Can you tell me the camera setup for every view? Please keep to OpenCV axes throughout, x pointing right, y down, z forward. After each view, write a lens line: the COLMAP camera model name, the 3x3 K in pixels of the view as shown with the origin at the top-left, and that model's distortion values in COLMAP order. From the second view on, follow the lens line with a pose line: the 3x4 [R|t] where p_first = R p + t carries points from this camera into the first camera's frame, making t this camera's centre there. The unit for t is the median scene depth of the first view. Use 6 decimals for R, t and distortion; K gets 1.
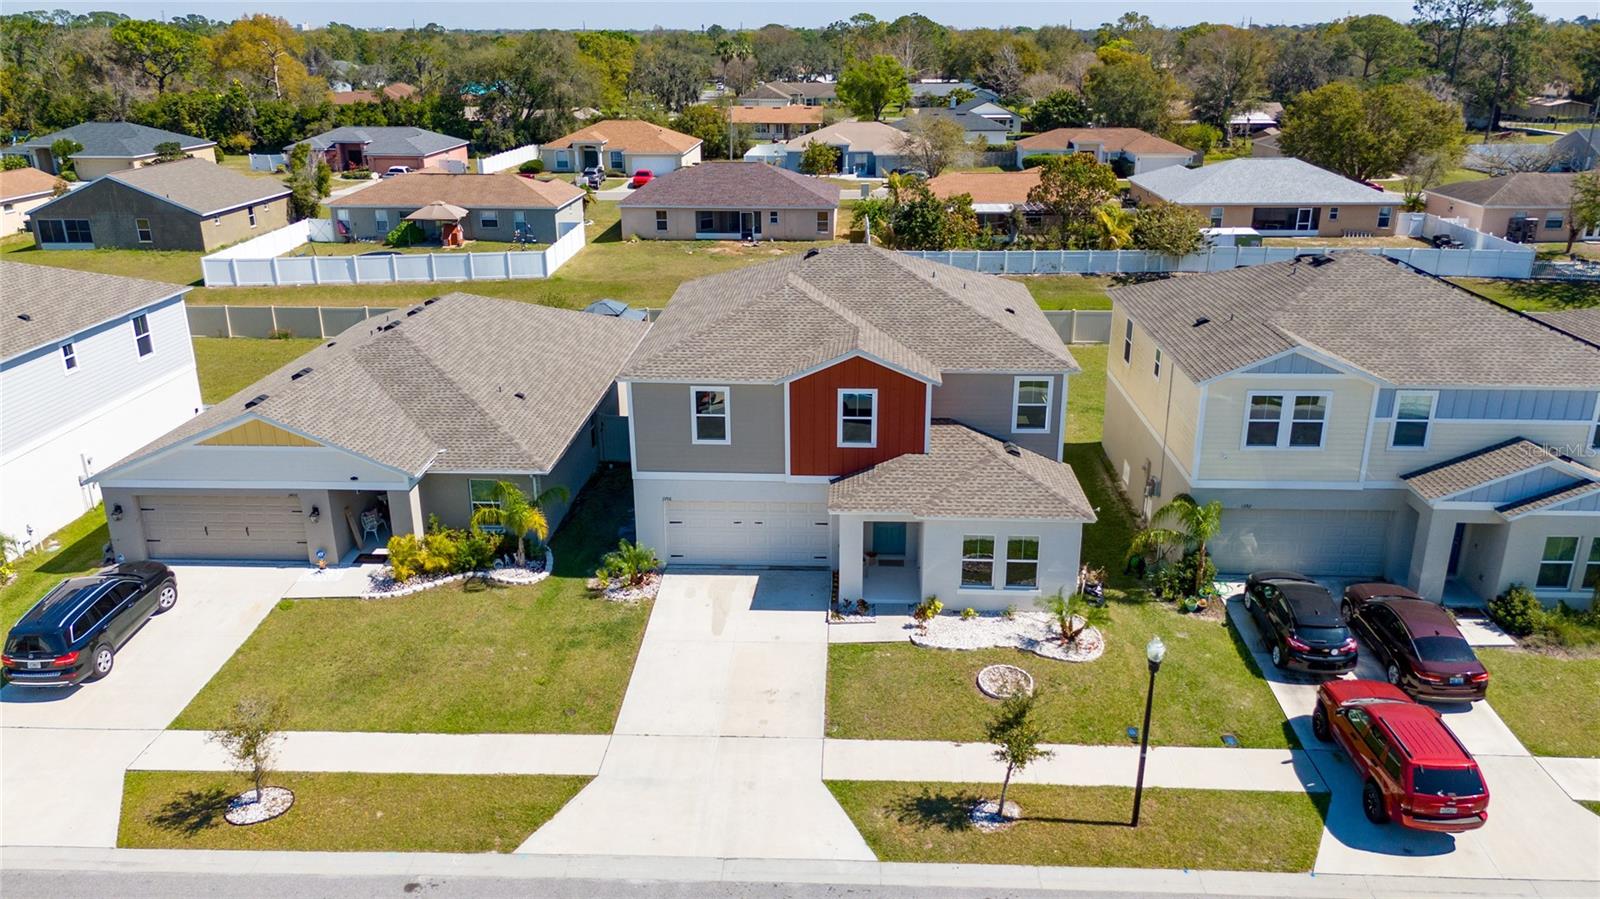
lens RADIAL K [[1182.8, 0, 800.0], [0, 1182.8, 449.5], [0, 0, 1]] dist [0.080386, -0.144540]
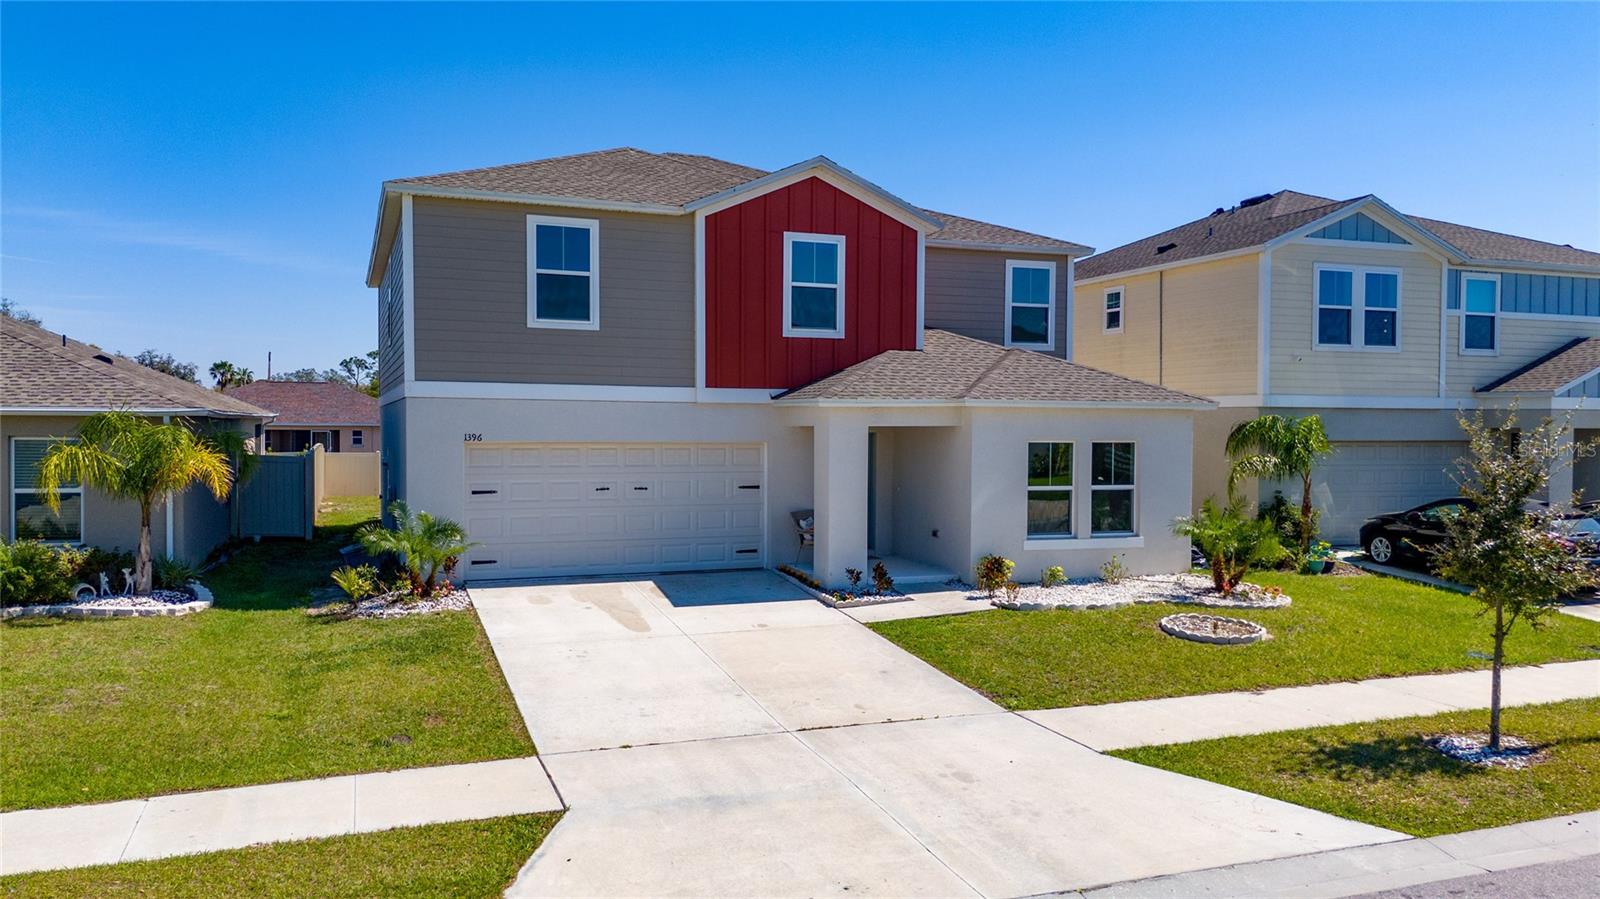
lens RADIAL K [[1188.9, 0, 803.8], [0, 1188.9, 483.1], [0, 0, 1]] dist [0.114340, -0.148280]
pose [[0.914835, -0.009800, 0.403709, -0.204138], [0.127297, 0.955736, -0.265264, 0.232193], [-0.383240, 0.294063, 0.875588, 0.514510]]
